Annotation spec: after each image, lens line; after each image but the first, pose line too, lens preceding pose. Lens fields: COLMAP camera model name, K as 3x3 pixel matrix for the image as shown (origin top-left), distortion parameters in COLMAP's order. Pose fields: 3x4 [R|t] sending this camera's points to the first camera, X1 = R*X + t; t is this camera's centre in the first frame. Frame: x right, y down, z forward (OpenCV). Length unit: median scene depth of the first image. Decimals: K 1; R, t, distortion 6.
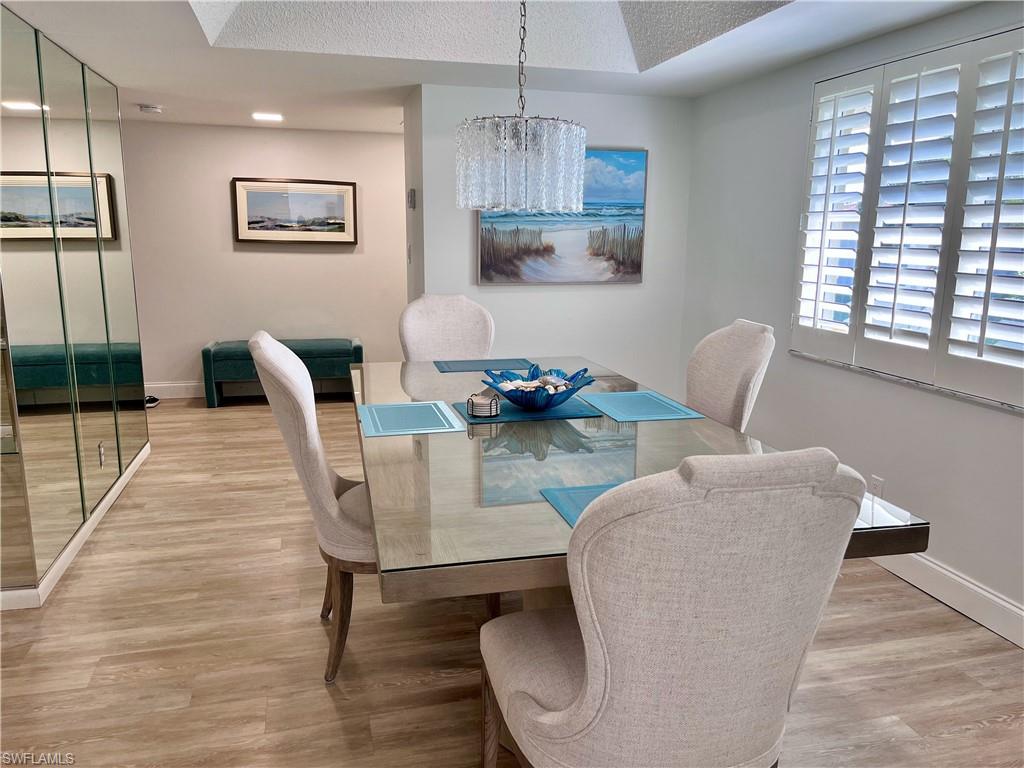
lens RADIAL K [[776.4, 0, 512.0], [0, 776.4, 384.0], [0, 0, 1]] dist [0.093608, -0.139972]
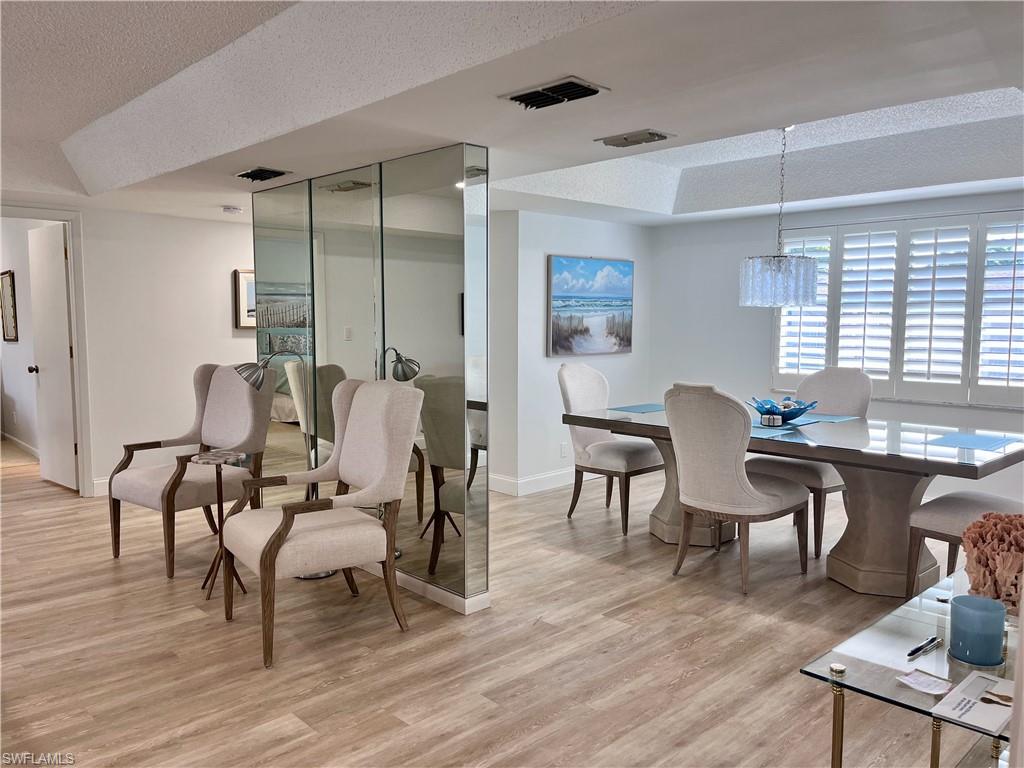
lens RADIAL K [[776.4, 0, 512.0], [0, 776.4, 384.0], [0, 0, 1]] dist [0.093608, -0.139972]
pose [[0.869639, -0.048928, 0.491258, -0.745425], [0.099164, 0.992108, -0.076731, 0.013363], [-0.483626, 0.115444, 0.867628, -0.113193]]
